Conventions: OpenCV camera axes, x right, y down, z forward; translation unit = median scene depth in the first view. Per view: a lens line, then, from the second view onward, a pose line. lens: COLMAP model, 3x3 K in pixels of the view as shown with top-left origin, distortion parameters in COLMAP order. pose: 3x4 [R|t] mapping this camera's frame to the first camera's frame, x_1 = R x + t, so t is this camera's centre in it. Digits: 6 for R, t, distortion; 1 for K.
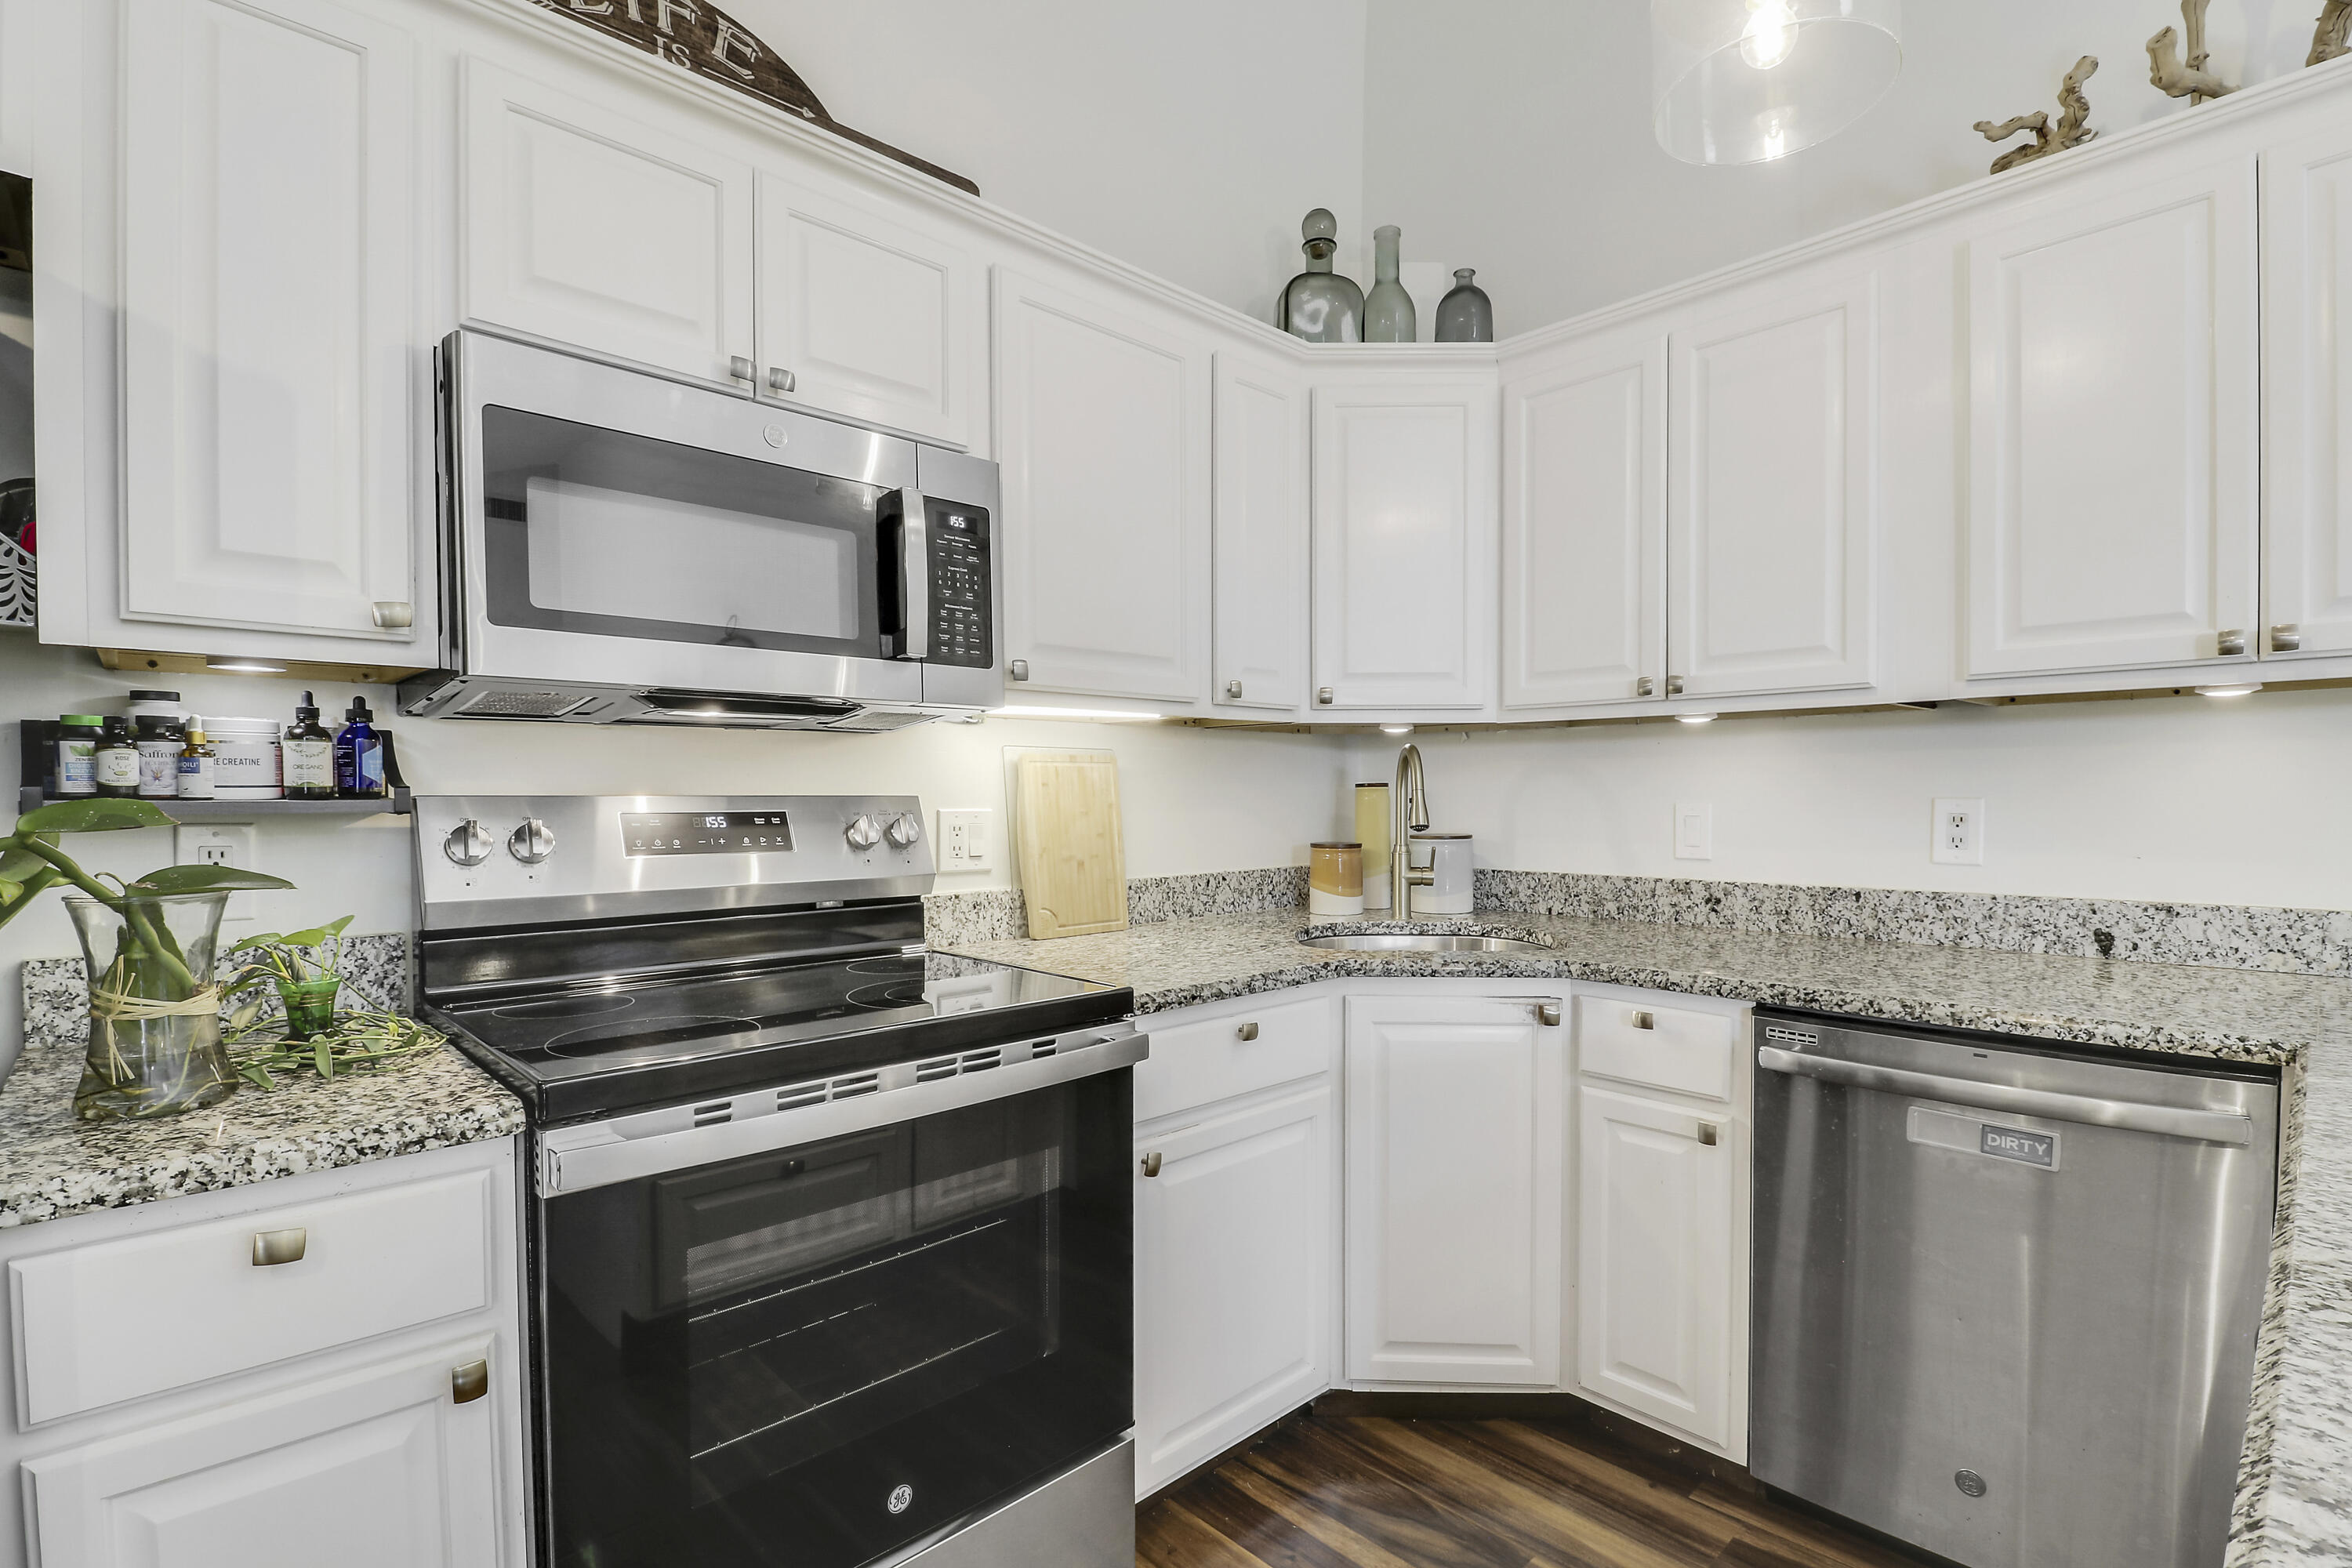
lens RADIAL K [[1095.6, 0, 1185.4], [0, 1095.6, 826.6], [0, 0, 1]] dist [0.000091, -0.010916]
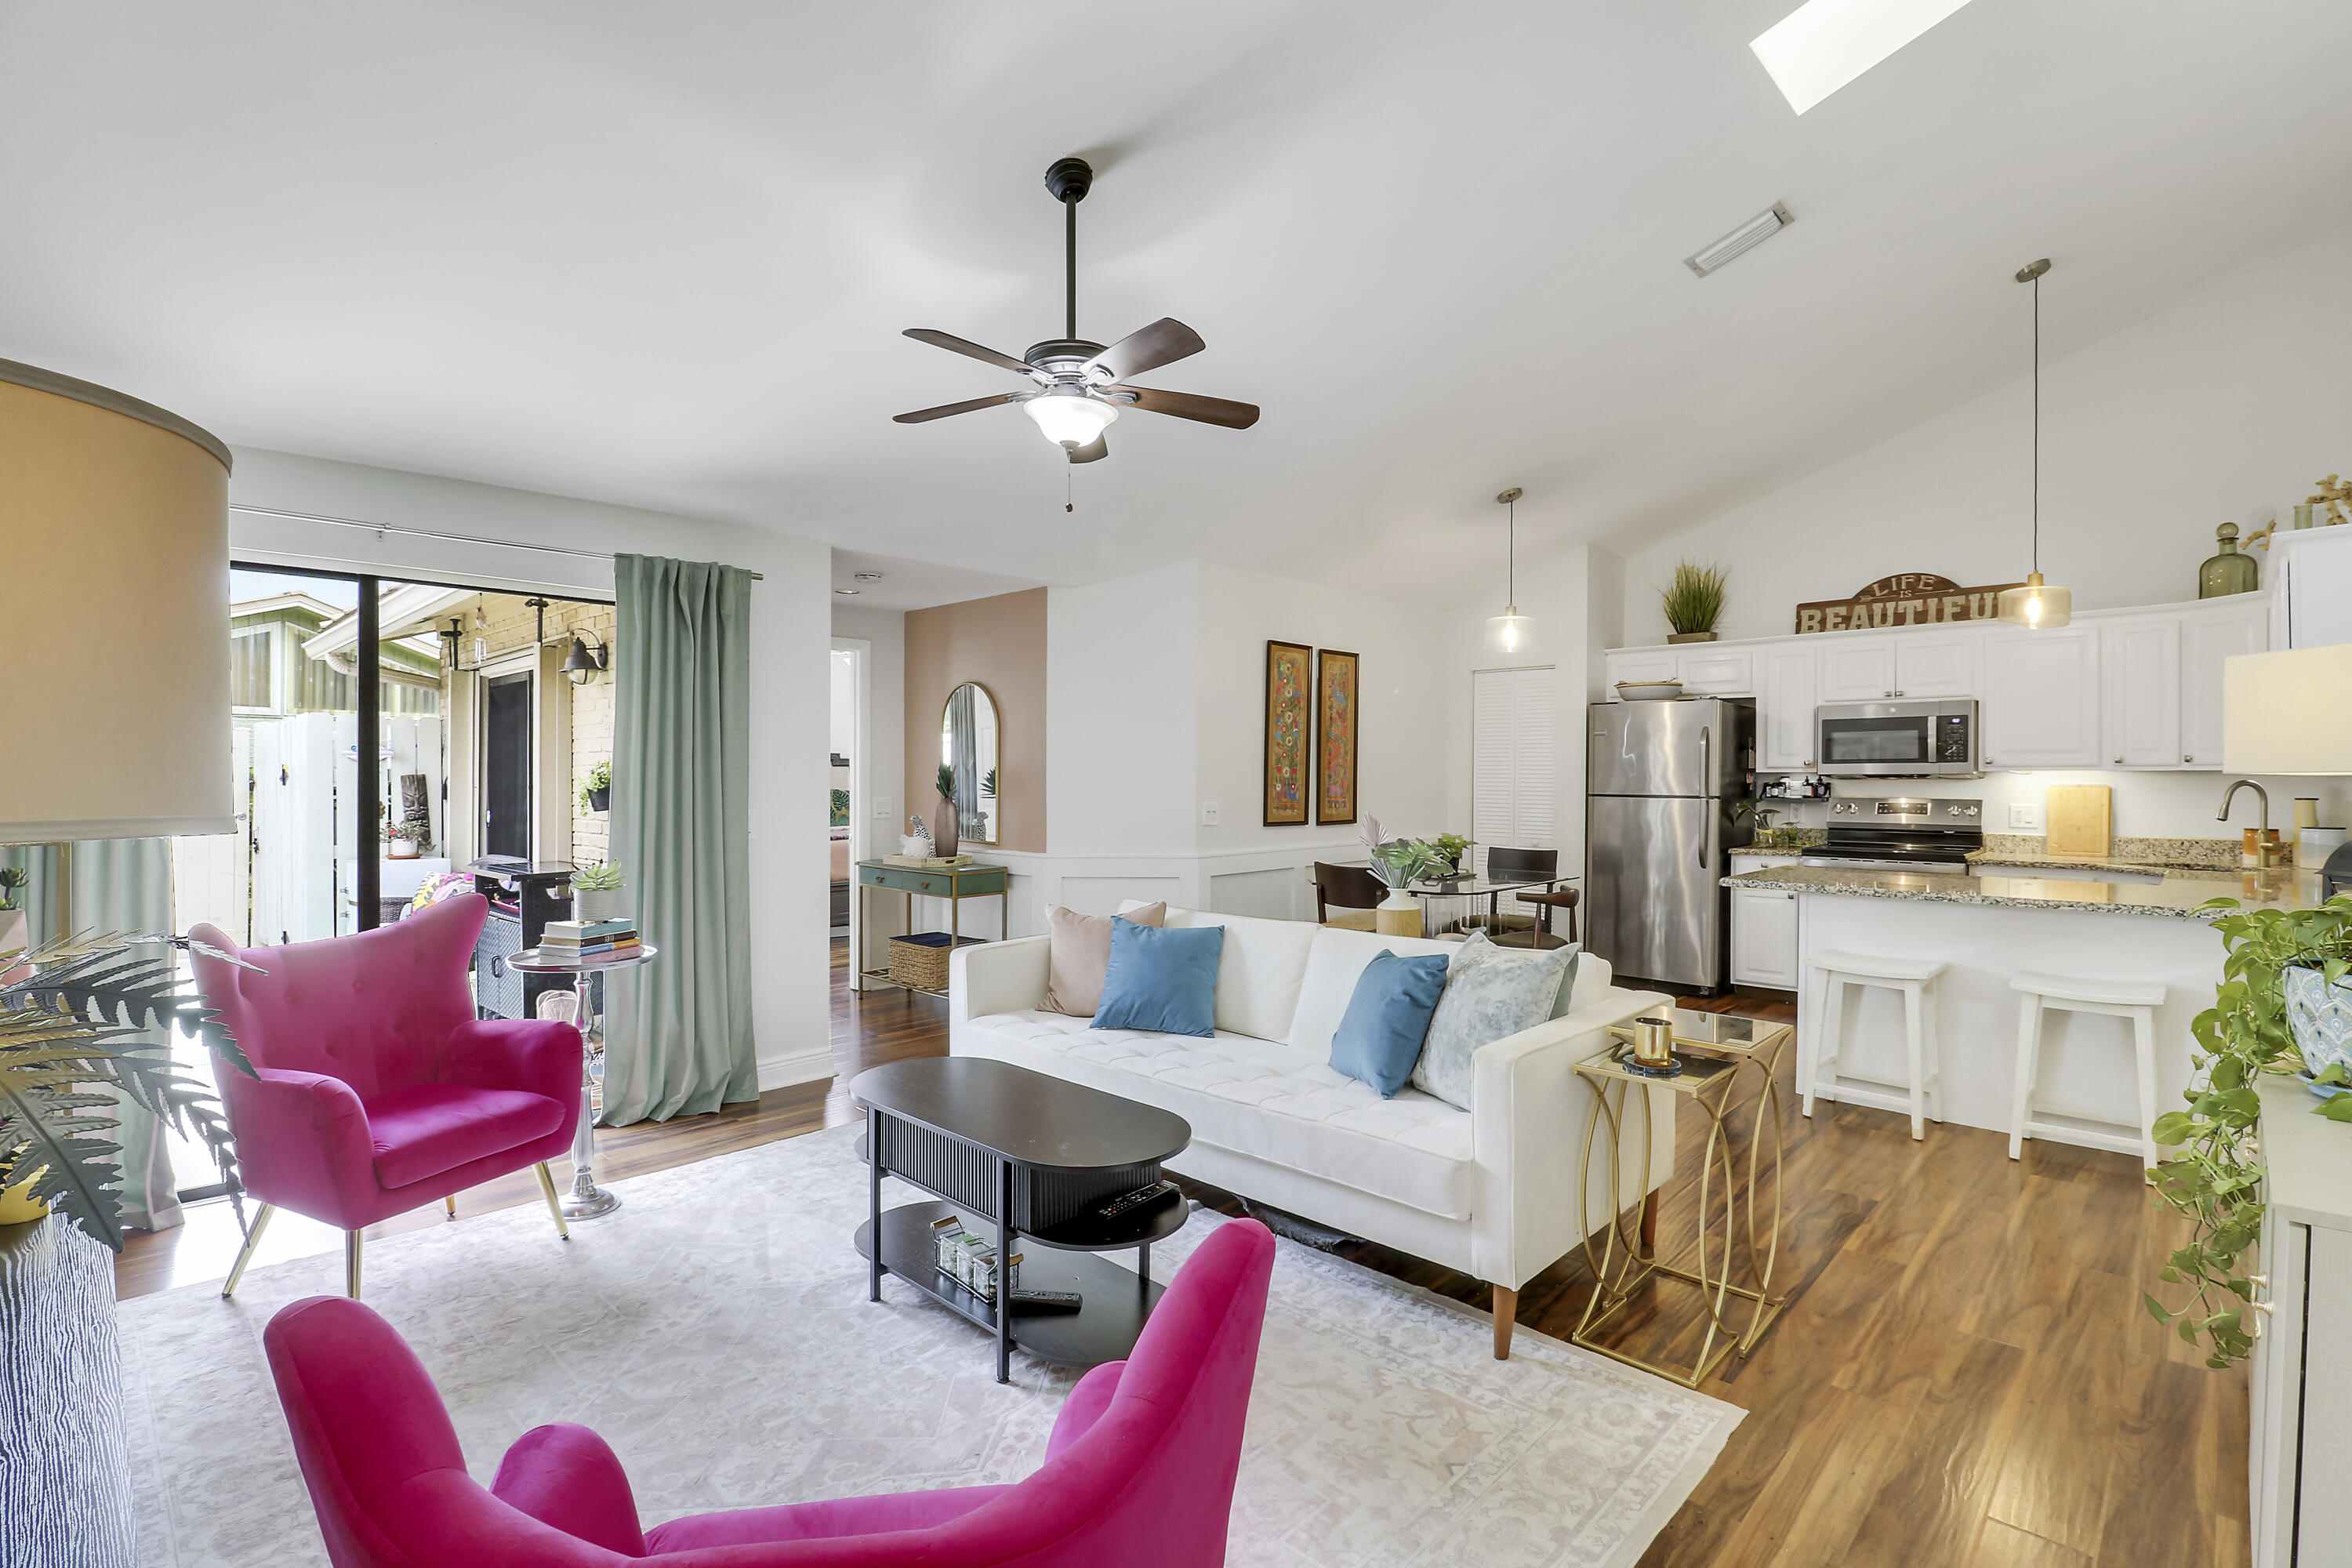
lens RADIAL K [[1095.6, 0, 1181.9], [0, 1095.6, 781.4], [0, 0, 1]] dist [0.000091, -0.010916]
pose [[0.048255, 0.008328, -0.998800, 2.883388], [-0.029789, 0.999532, 0.006895, -0.038049], [0.998391, 0.029420, 0.048481, -1.475540]]
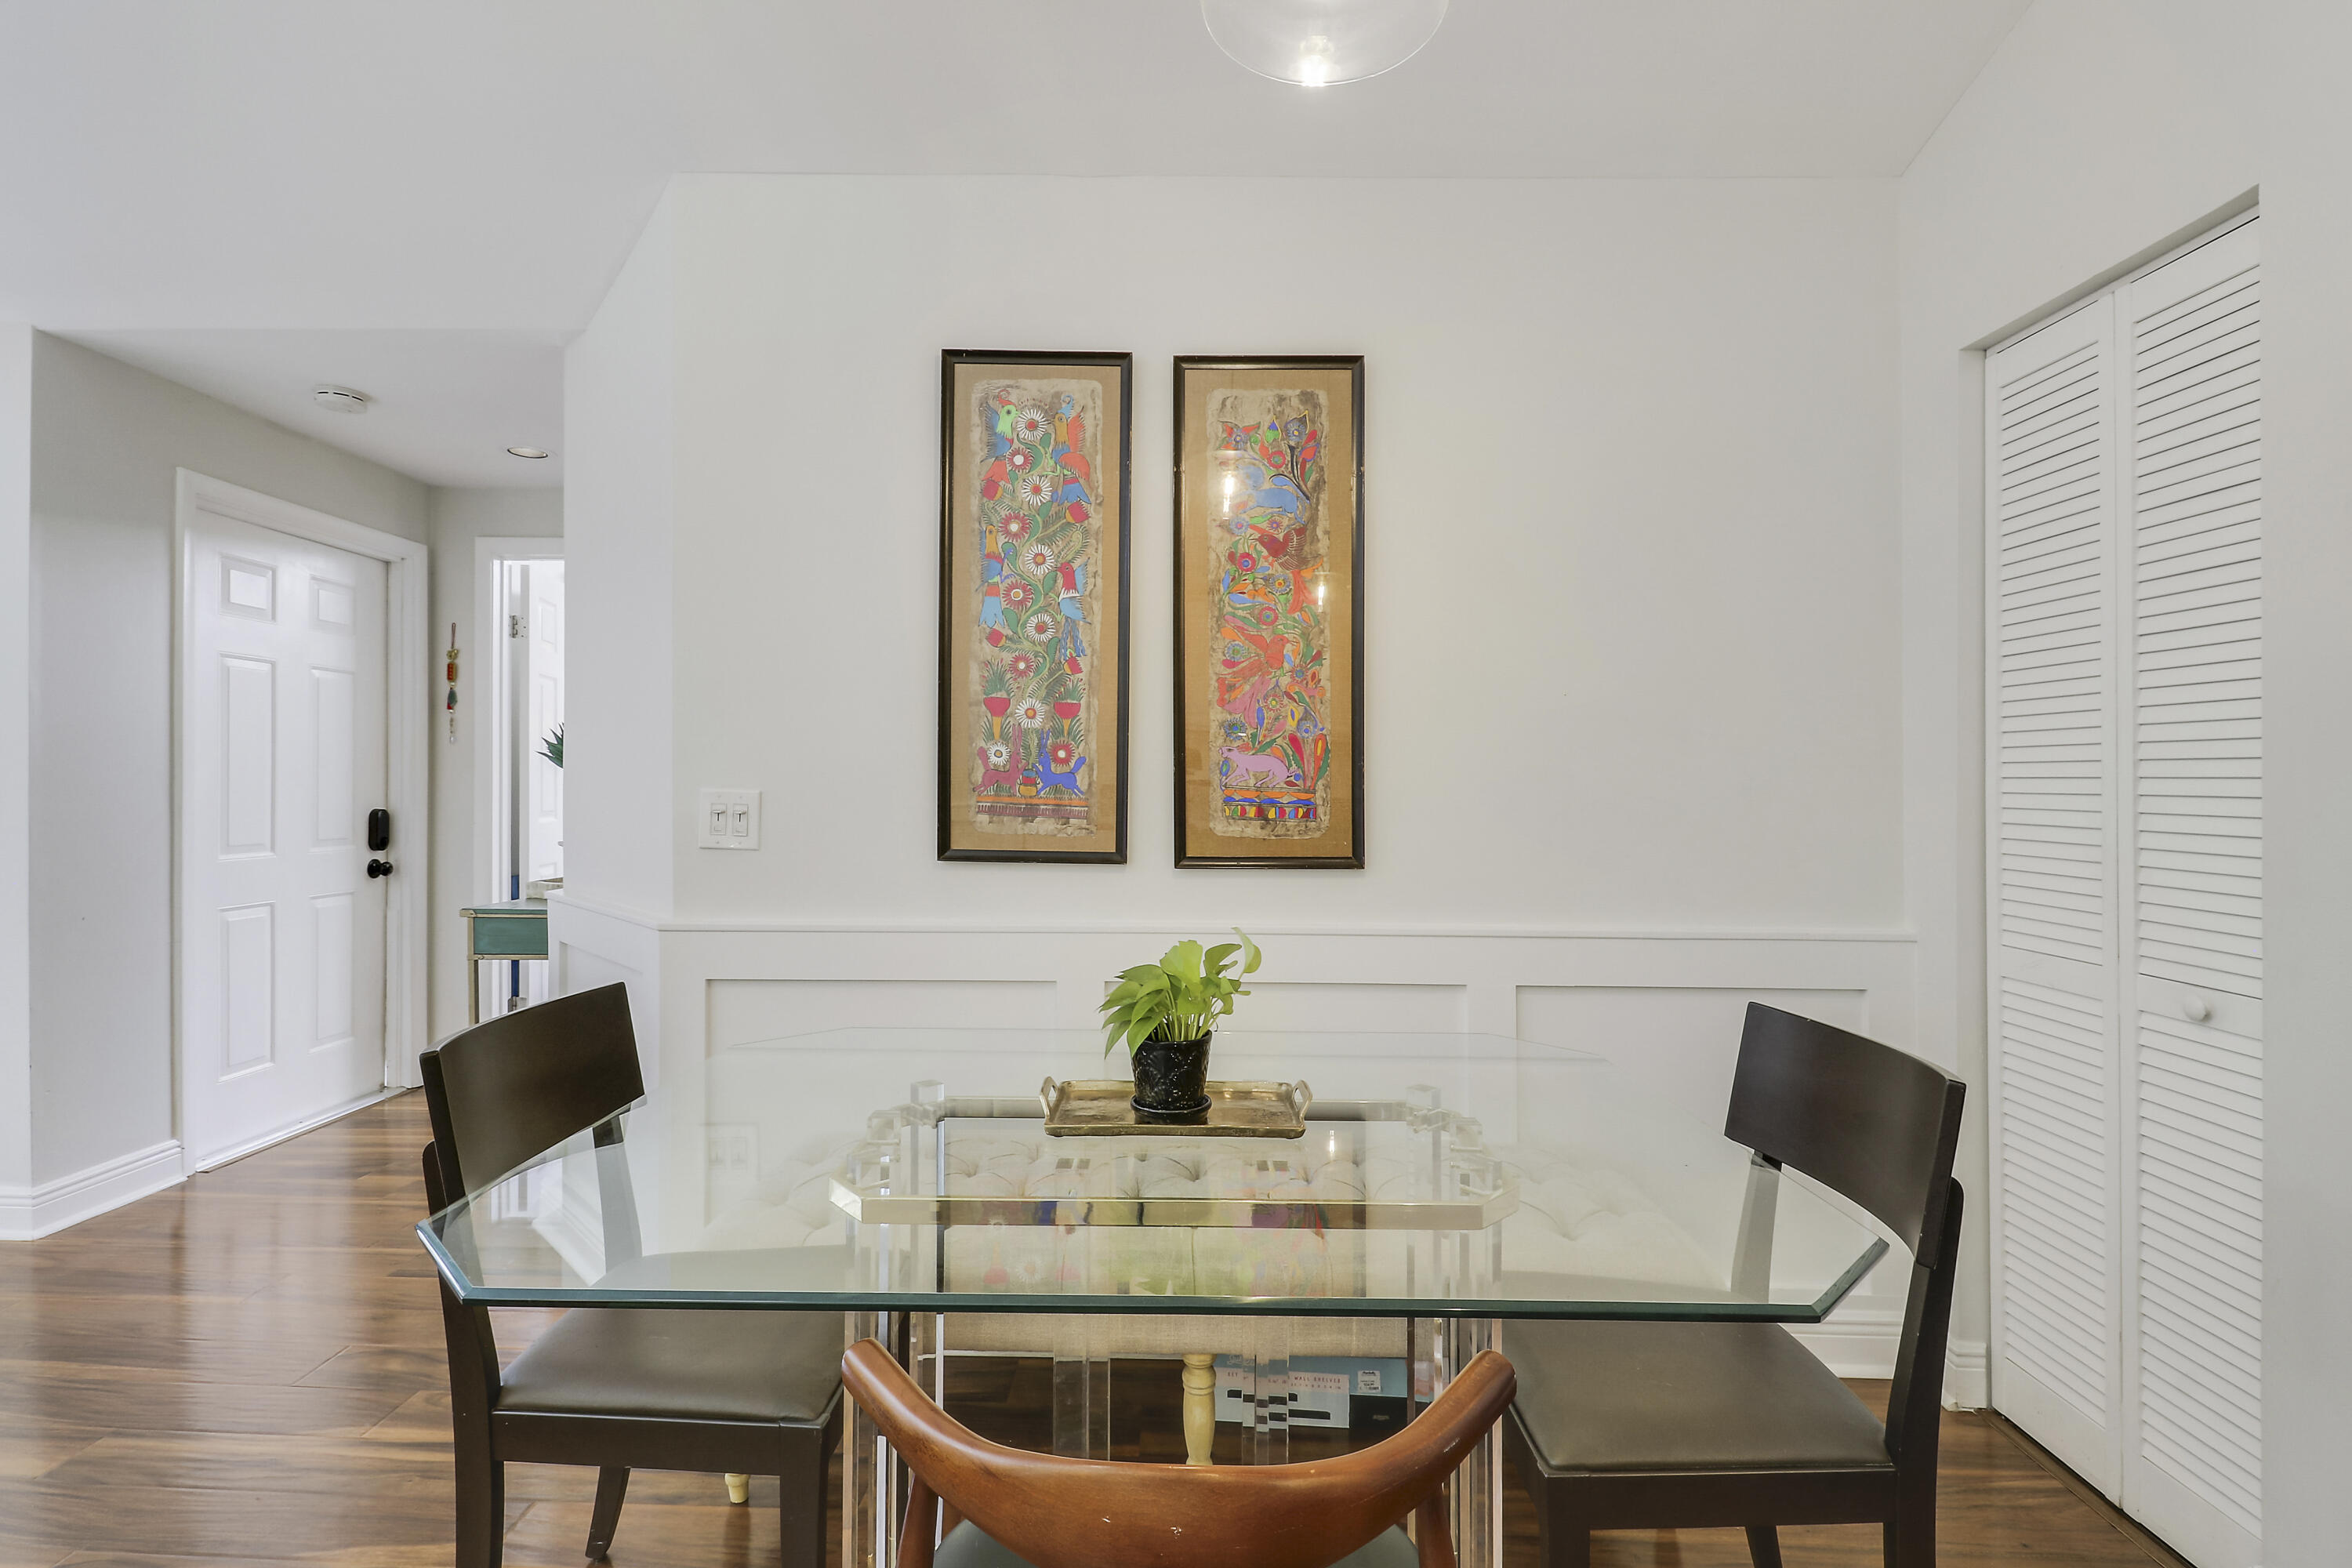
lens RADIAL K [[1095.6, 0, 1178.4], [0, 1095.6, 782.8], [0, 0, 1]] dist [0.000091, -0.010916]
pose [[-0.692354, -0.005411, -0.721537, 0.237739], [-0.027704, 0.999434, 0.019088, -0.003762], [0.721026, 0.033206, -0.692112, -0.000029]]
